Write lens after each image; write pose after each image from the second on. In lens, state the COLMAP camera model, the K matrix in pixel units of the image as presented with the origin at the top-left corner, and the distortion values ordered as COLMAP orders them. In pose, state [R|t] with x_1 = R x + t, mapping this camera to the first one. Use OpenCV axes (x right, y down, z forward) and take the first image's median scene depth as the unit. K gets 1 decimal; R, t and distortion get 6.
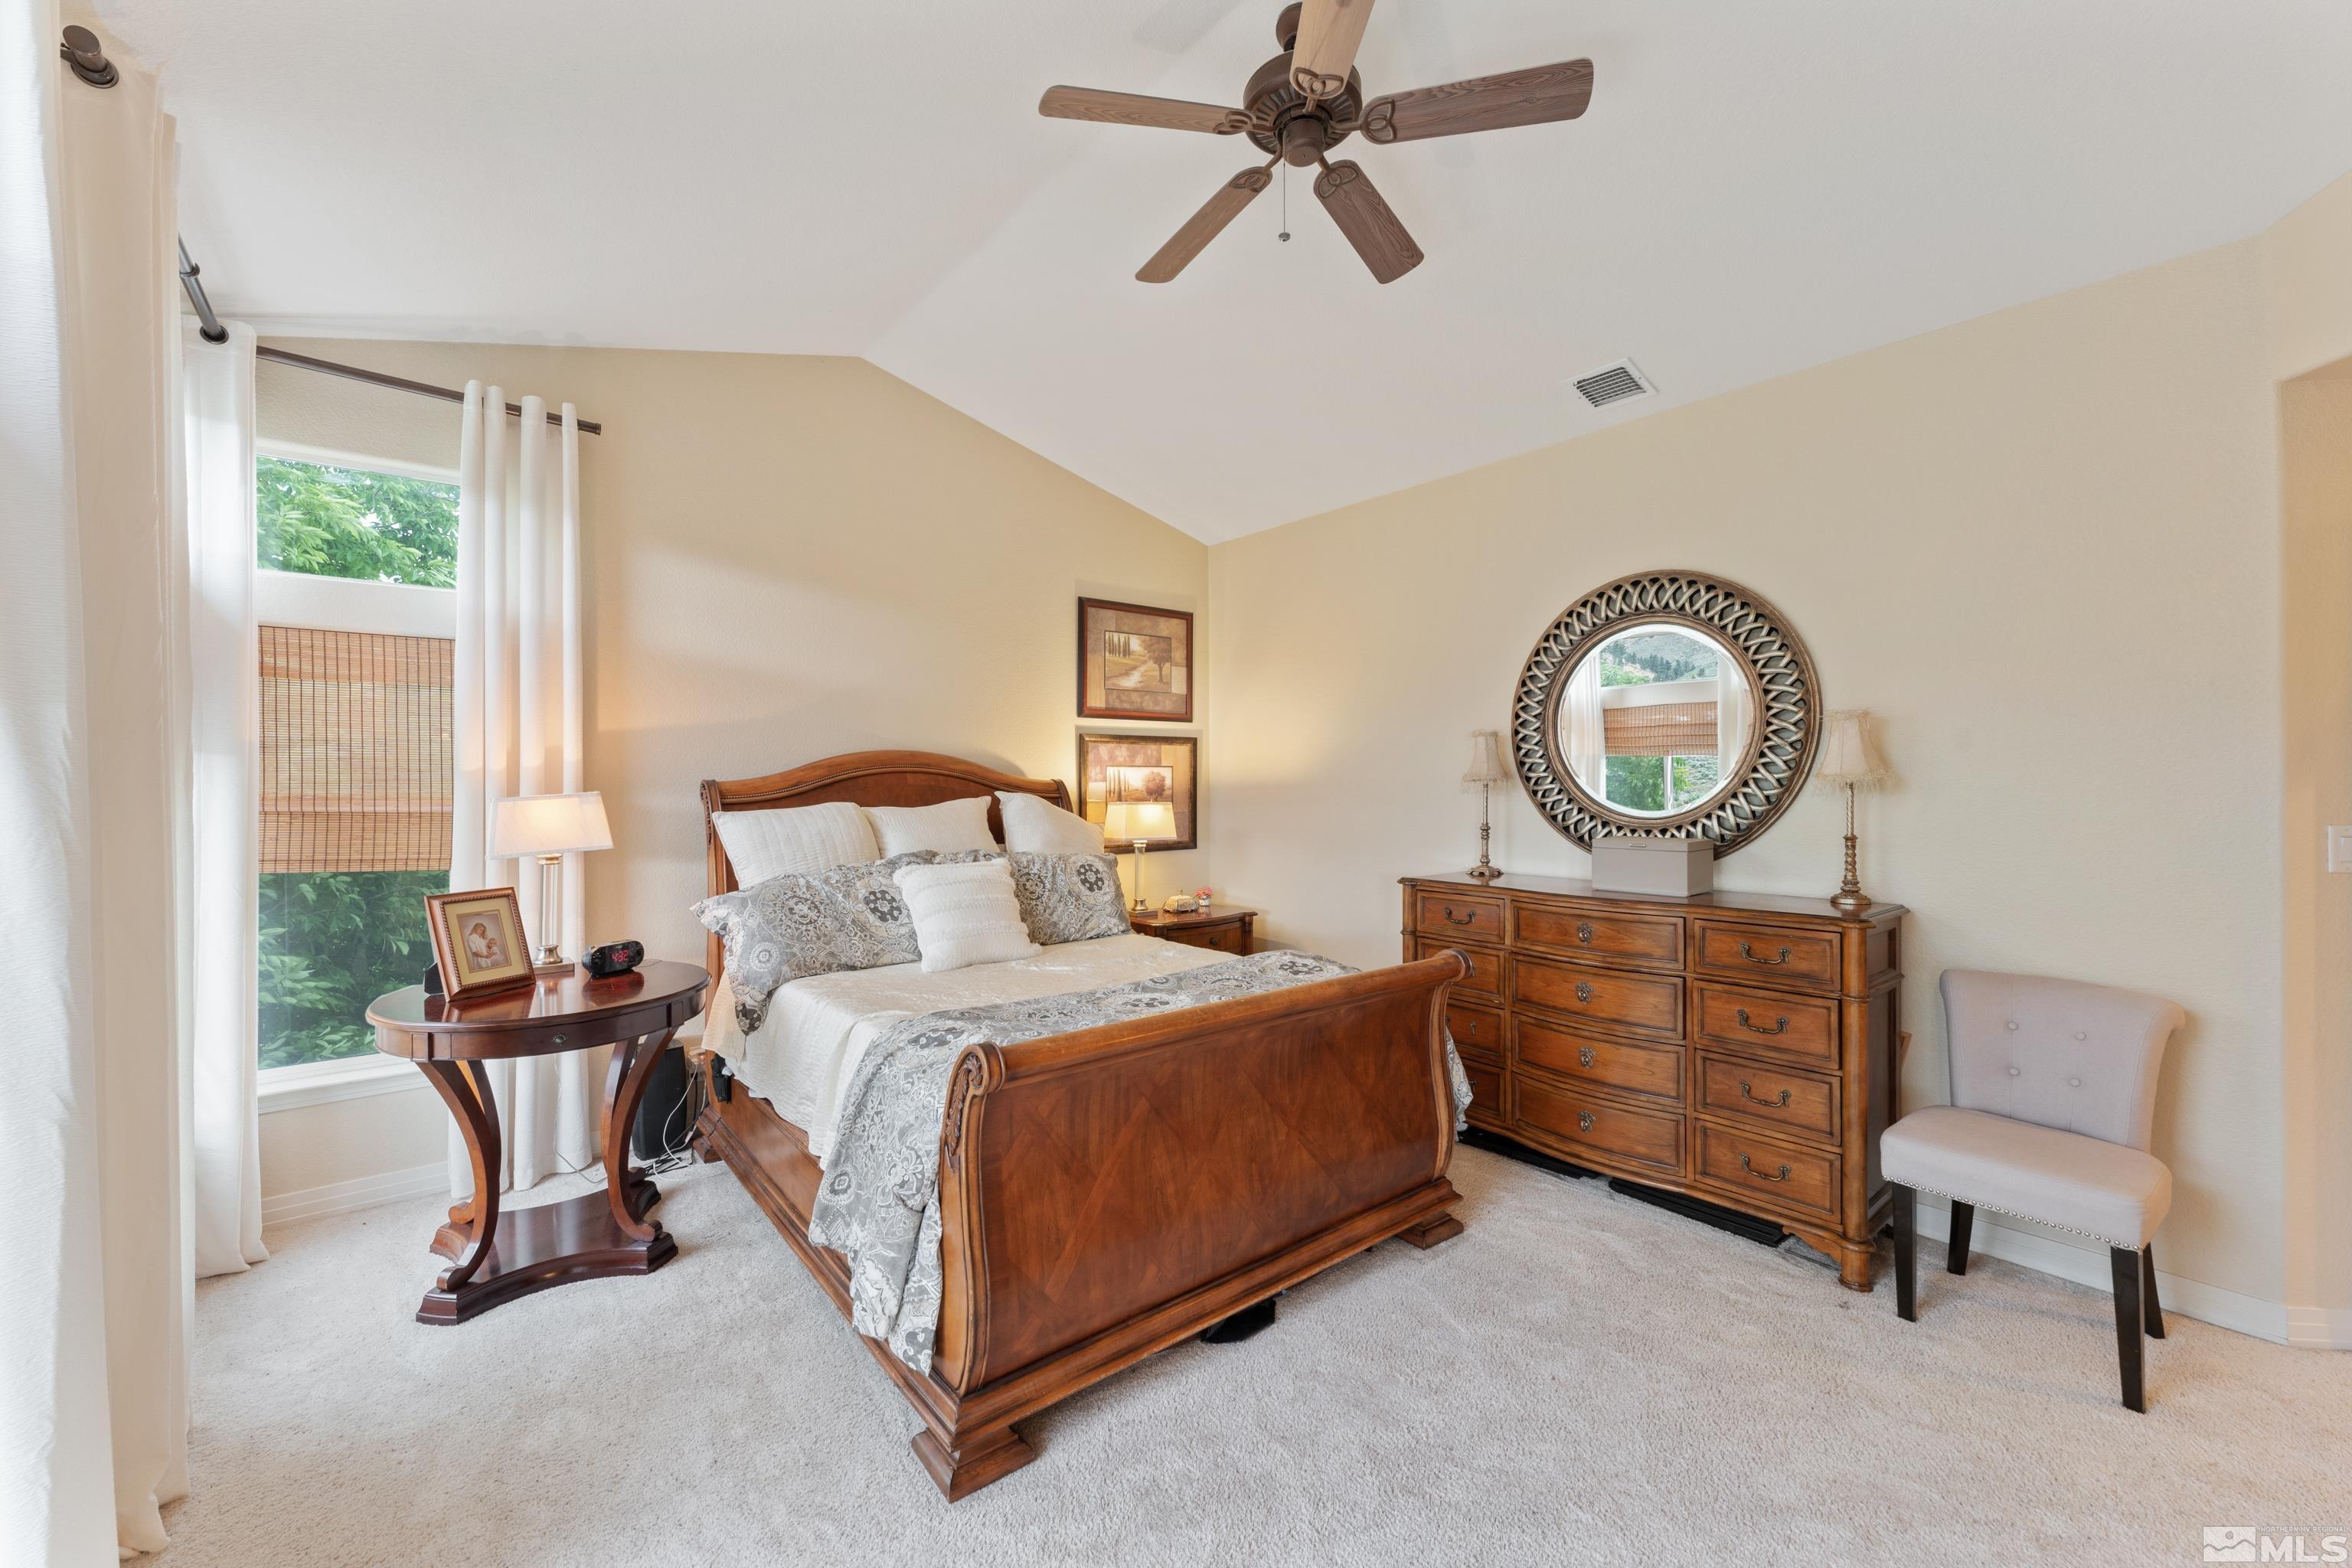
lens RADIAL K [[938.4, 0, 1194.9], [0, 938.4, 786.3], [0, 0, 1]] dist [0.002268, 0.000193]
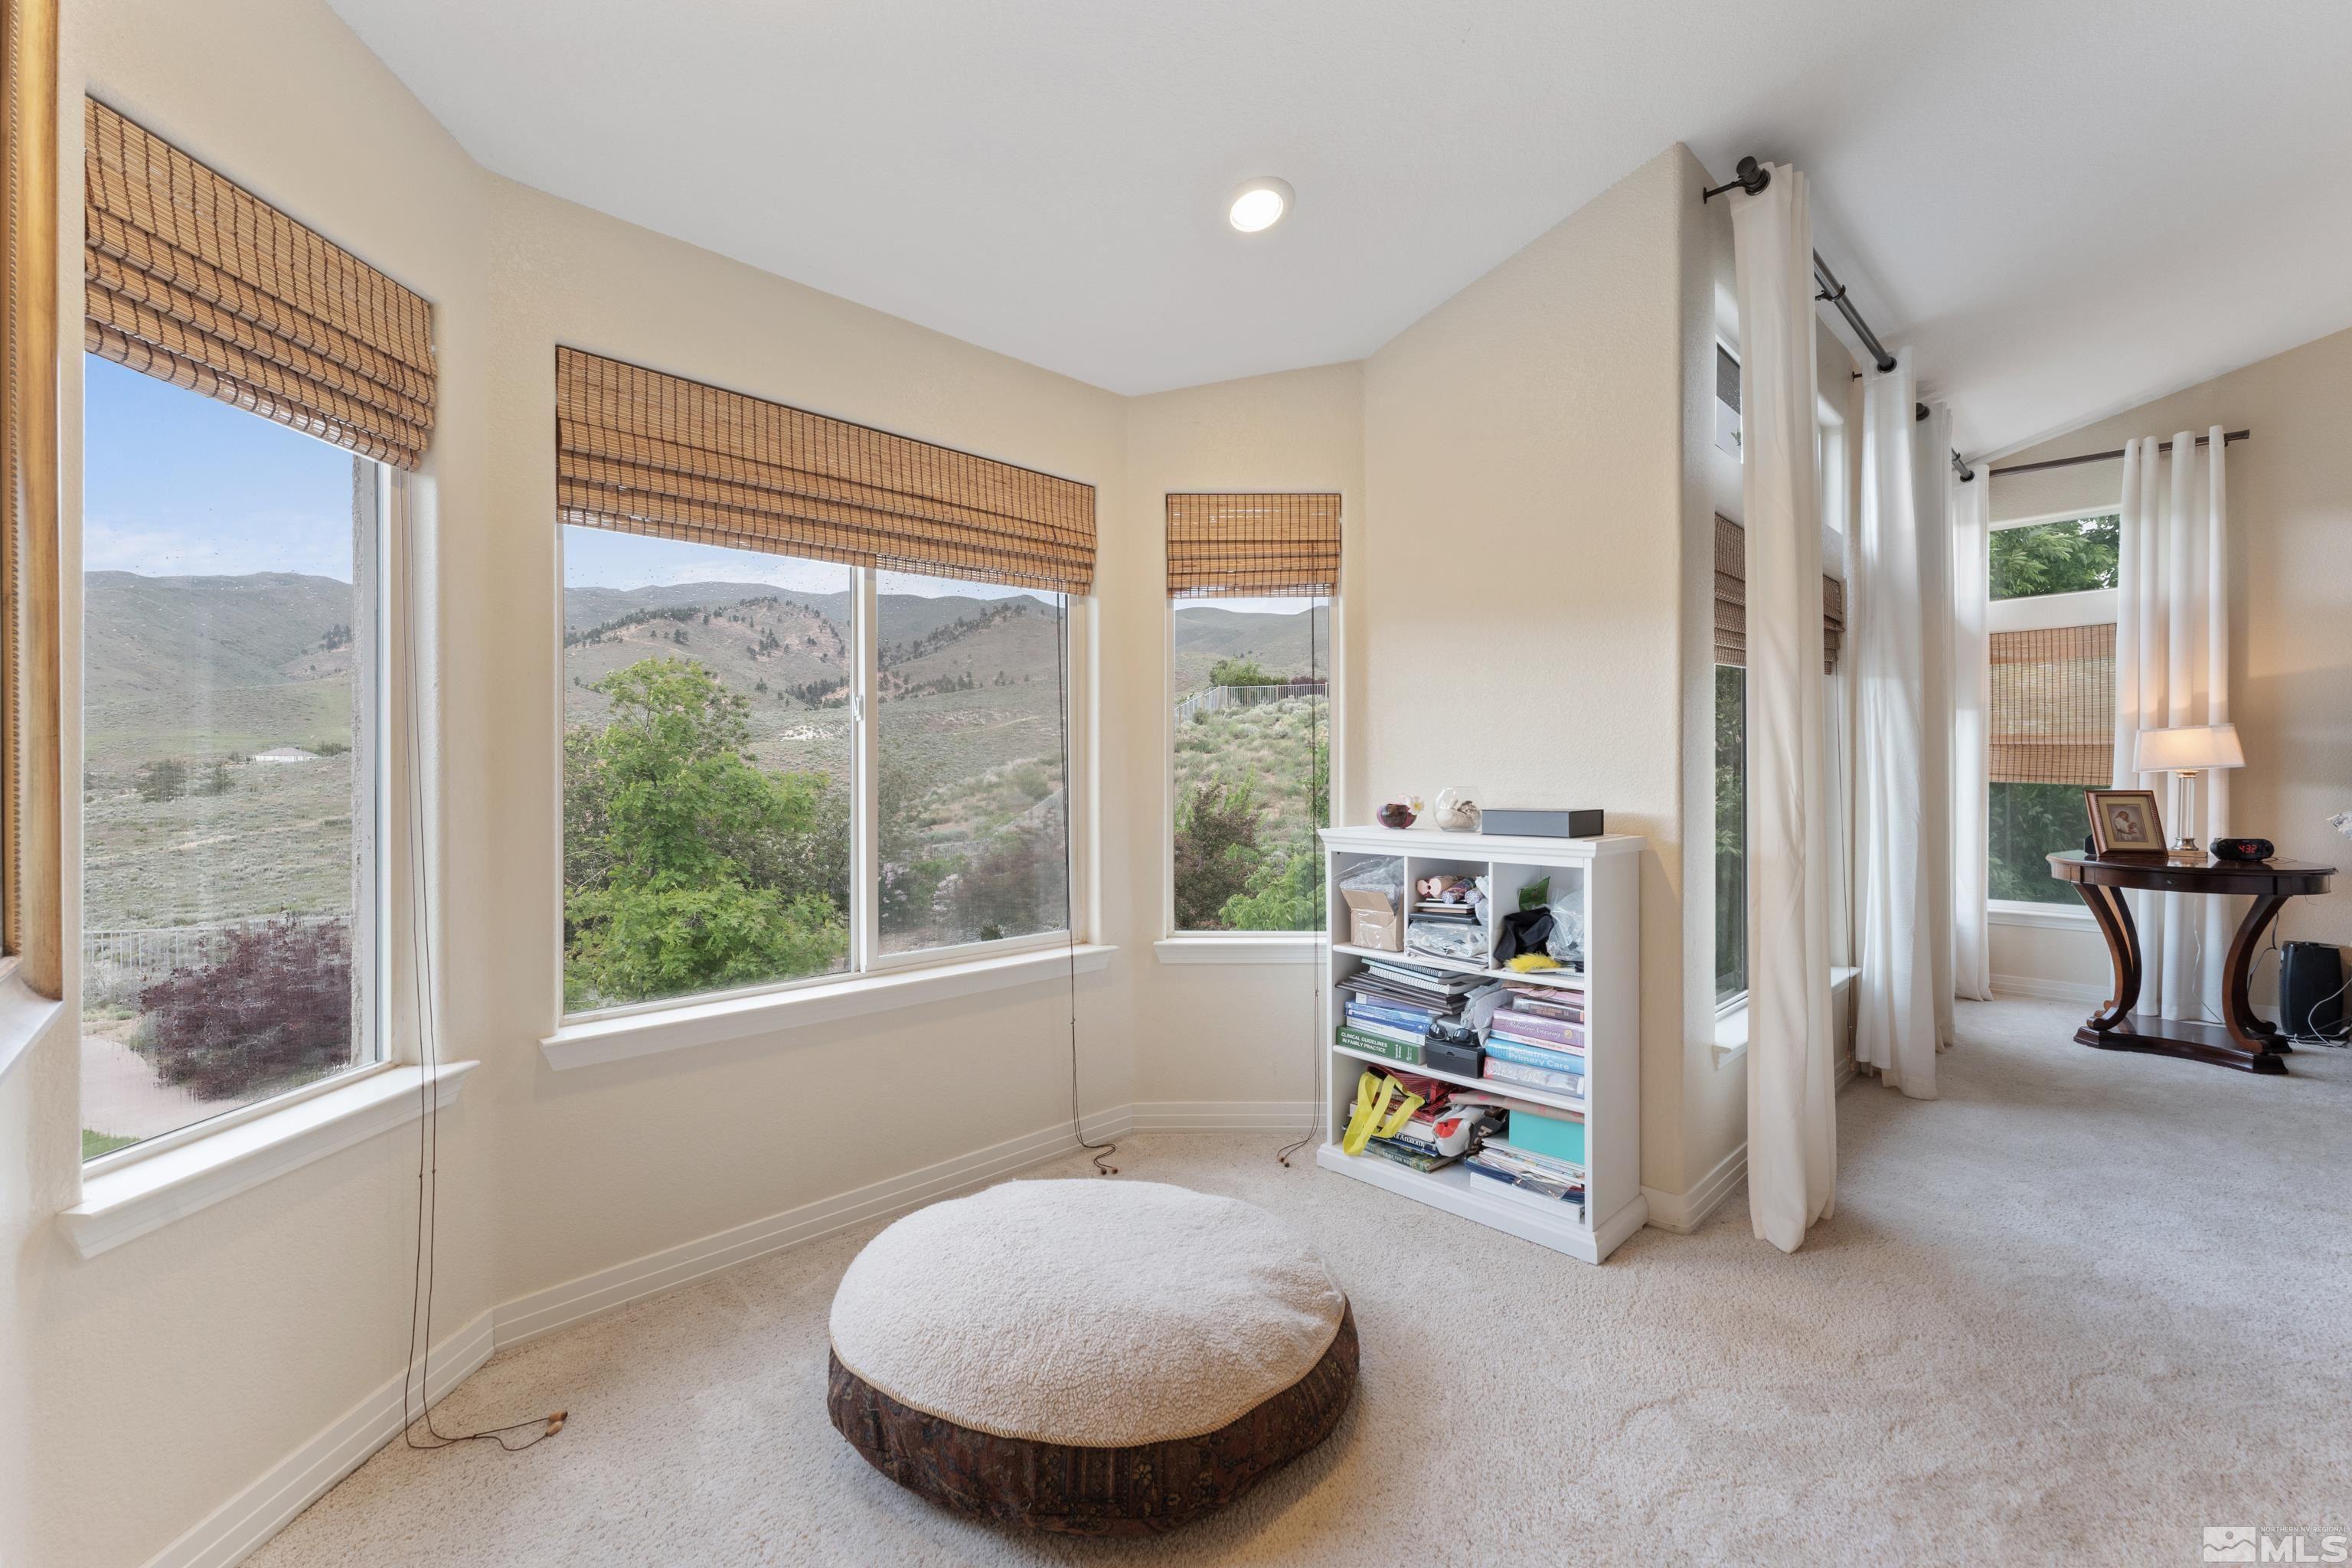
lens RADIAL K [[938.4, 0, 1186.9], [0, 938.4, 773.5], [0, 0, 1]] dist [0.002268, 0.000193]
pose [[0.070555, -0.000312, -0.997508, 0.518667], [-0.006300, 0.999980, -0.000759, 0.079408], [0.997488, 0.006338, 0.070551, -0.491330]]
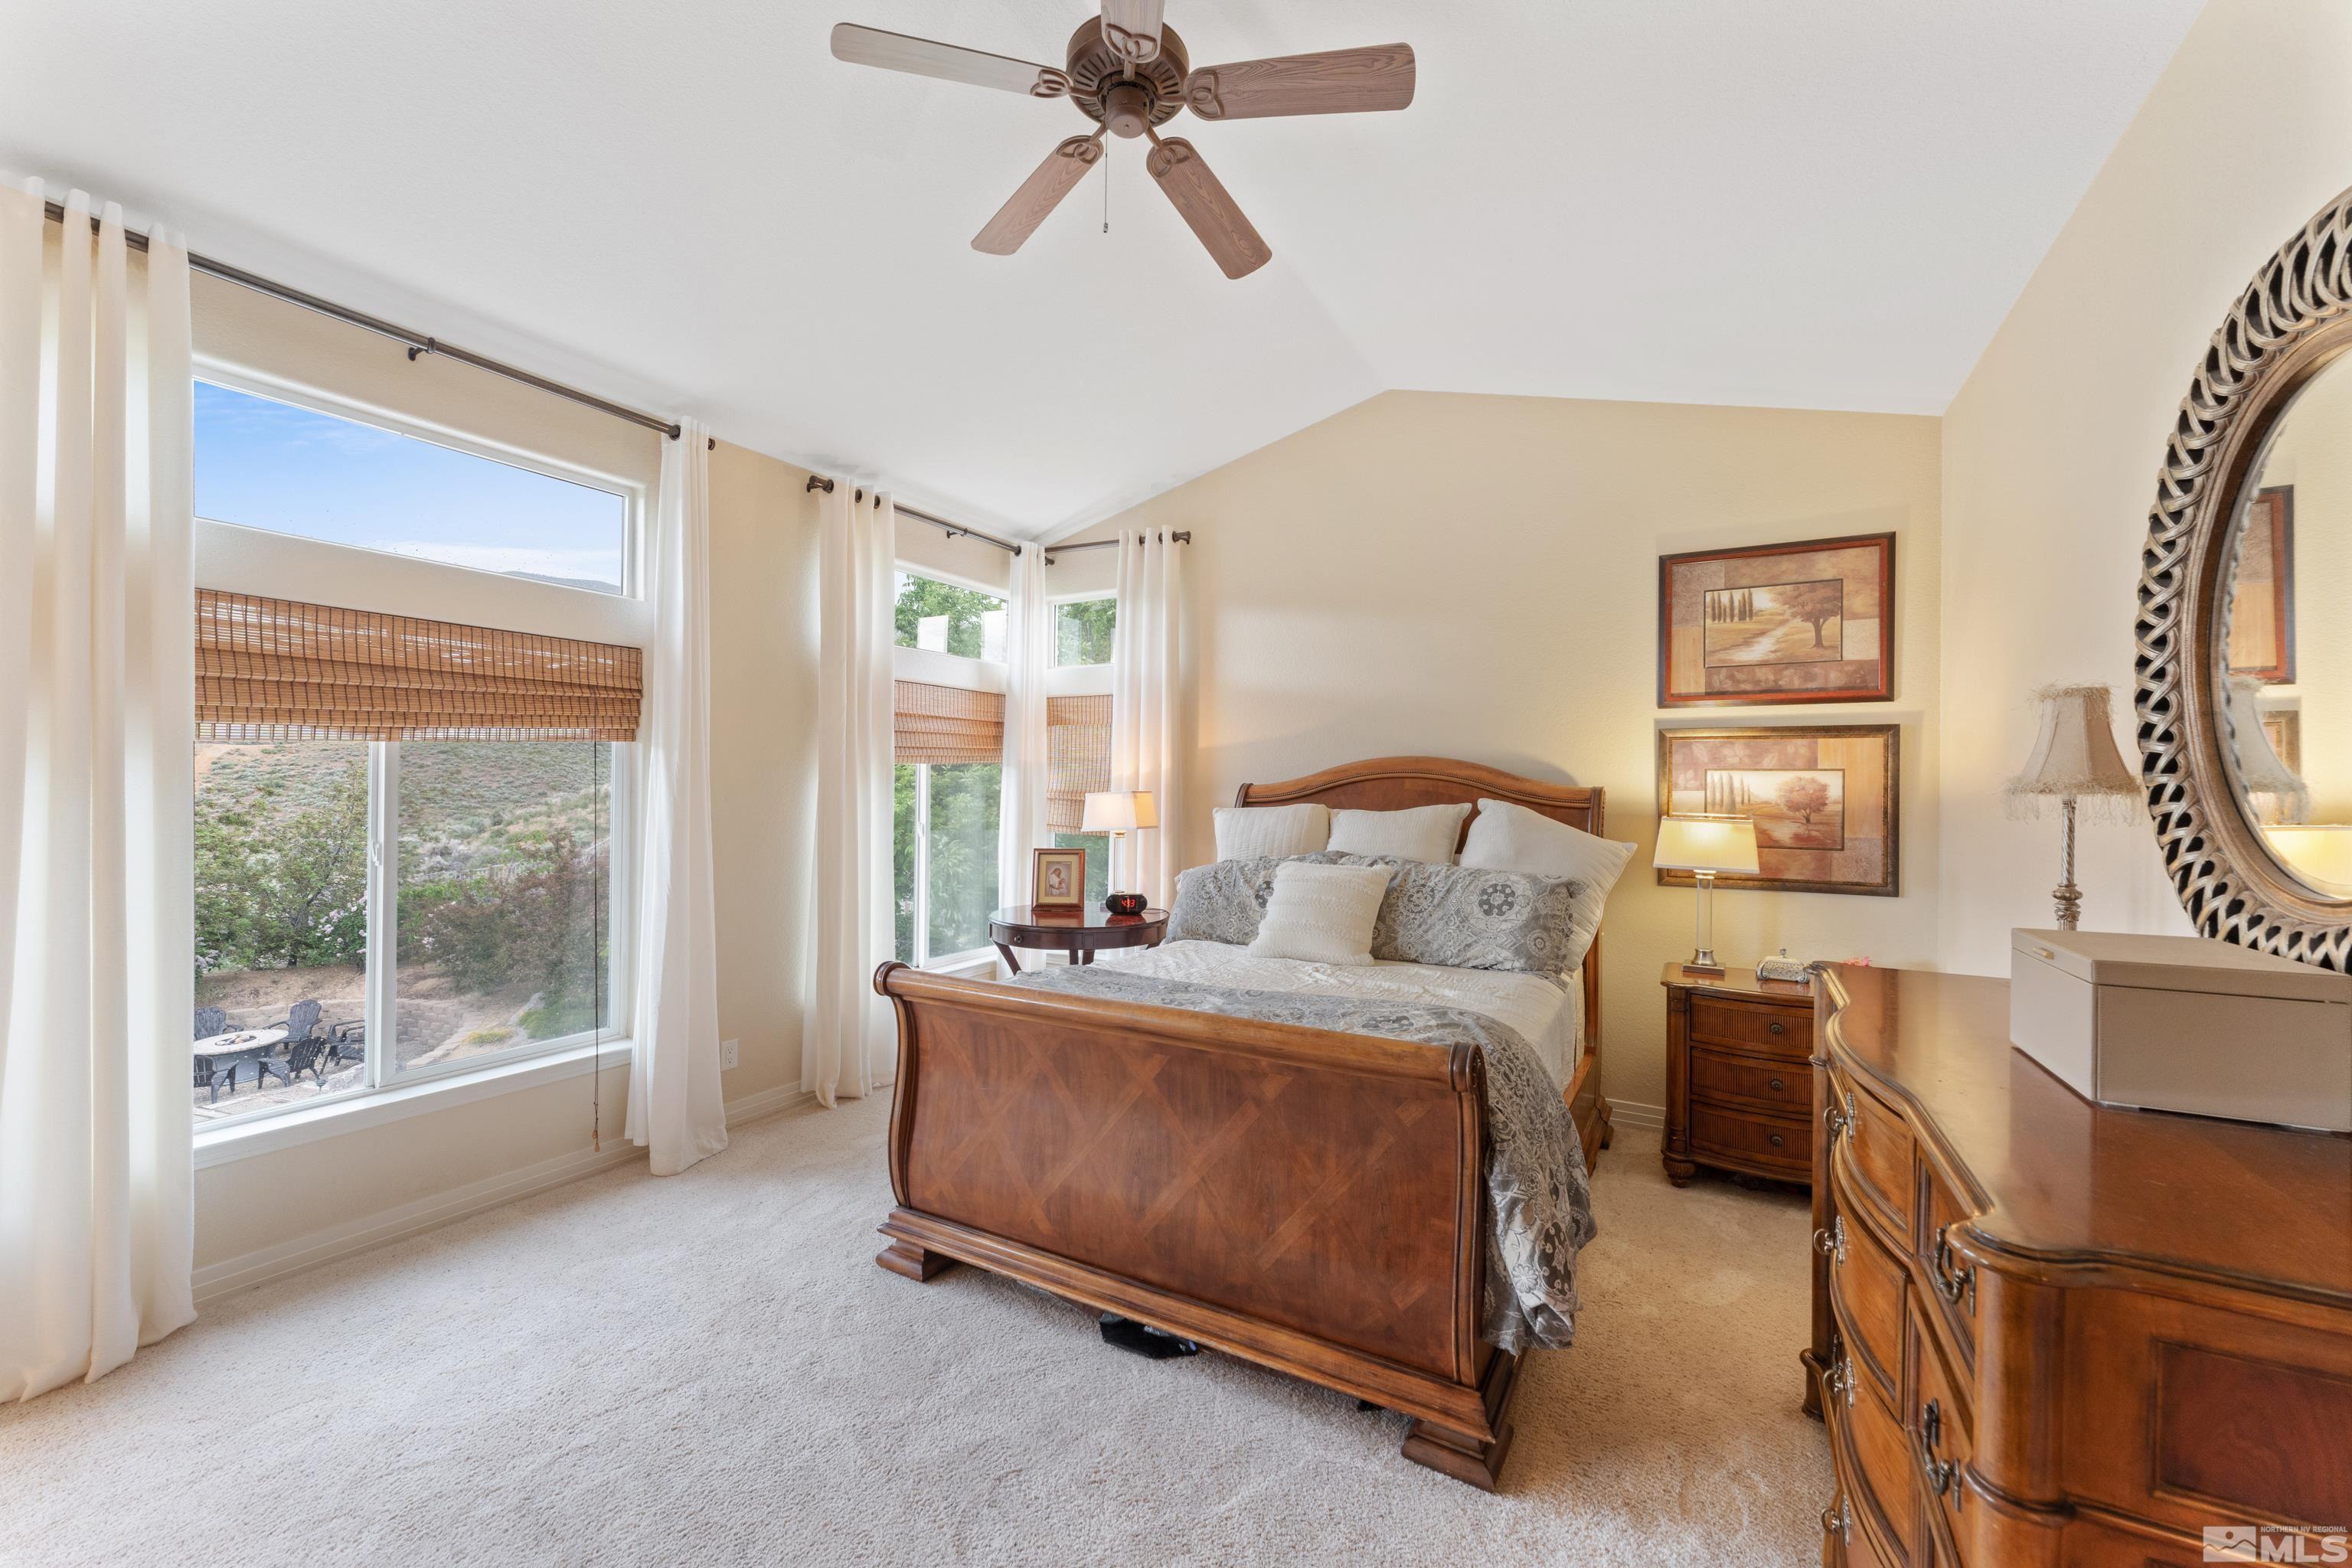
lens RADIAL K [[938.4, 0, 1134.1], [0, 938.4, 777.6], [0, 0, 1]] dist [0.002268, 0.000193]
pose [[0.337199, -0.001230, -0.941432, 0.688315], [-0.017243, 0.999823, -0.007482, -0.002649], [0.941275, 0.018756, 0.337119, 0.466637]]
